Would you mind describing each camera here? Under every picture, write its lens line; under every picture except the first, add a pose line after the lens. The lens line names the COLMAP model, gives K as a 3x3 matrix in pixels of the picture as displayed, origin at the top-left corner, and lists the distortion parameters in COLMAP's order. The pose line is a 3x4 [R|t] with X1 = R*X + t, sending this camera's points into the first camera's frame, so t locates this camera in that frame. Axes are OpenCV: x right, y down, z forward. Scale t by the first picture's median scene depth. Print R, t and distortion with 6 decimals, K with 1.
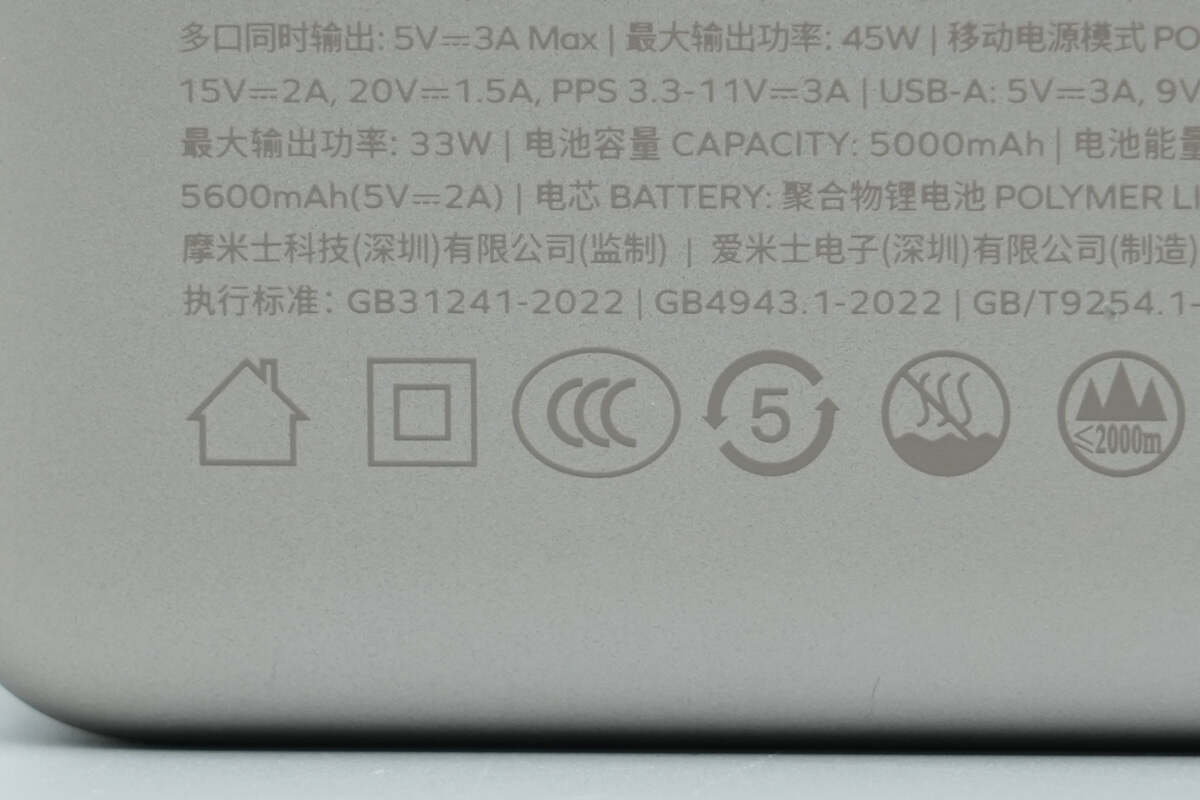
lens RADIAL K [[3633.7, 0, 600.9], [0, 3633.7, 401.2], [0, 0, 1]] dist [-0.042788, 0.000000]
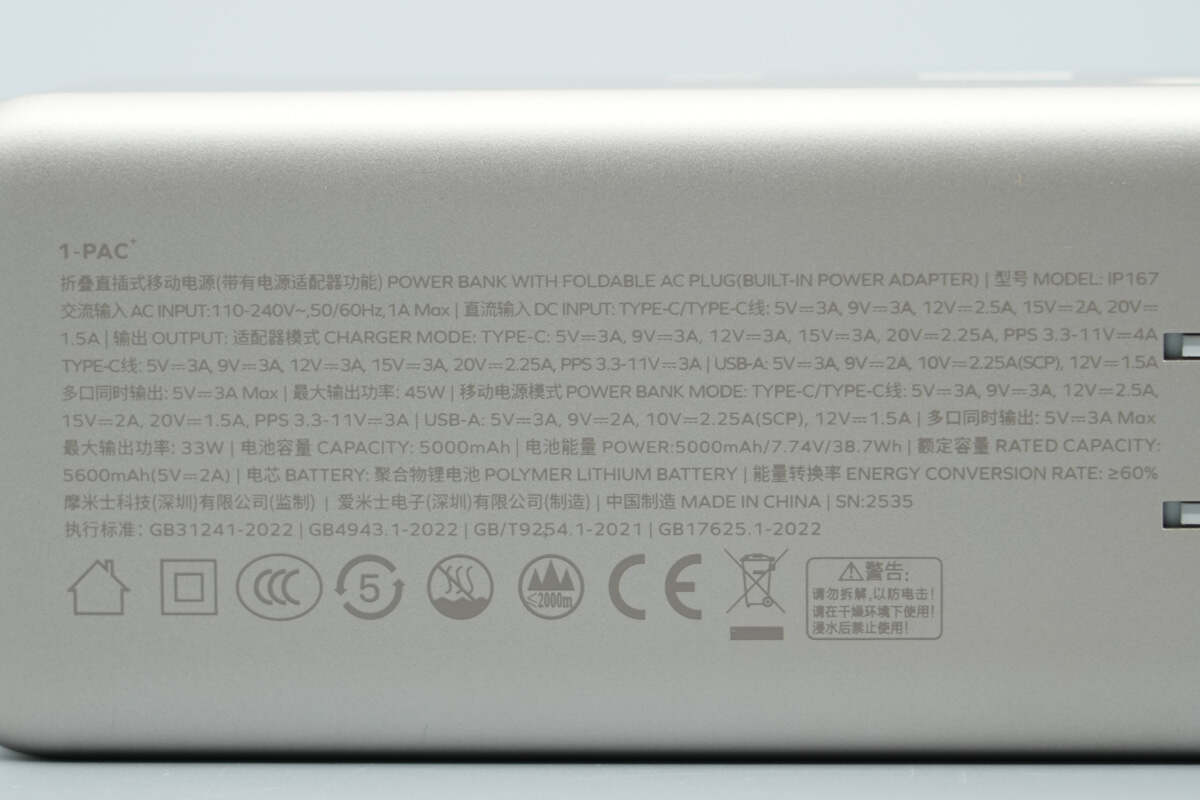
lens RADIAL K [[3633.7, 0, 599.3], [0, 3633.7, 399.2], [0, 0, 1]] dist [-0.042788, 0.000000]
pose [[0.999928, -0.004735, -0.011042, 0.190302], [0.004851, 0.999933, 0.010493, -0.115922], [0.010991, -0.010546, 0.999884, -0.922324]]
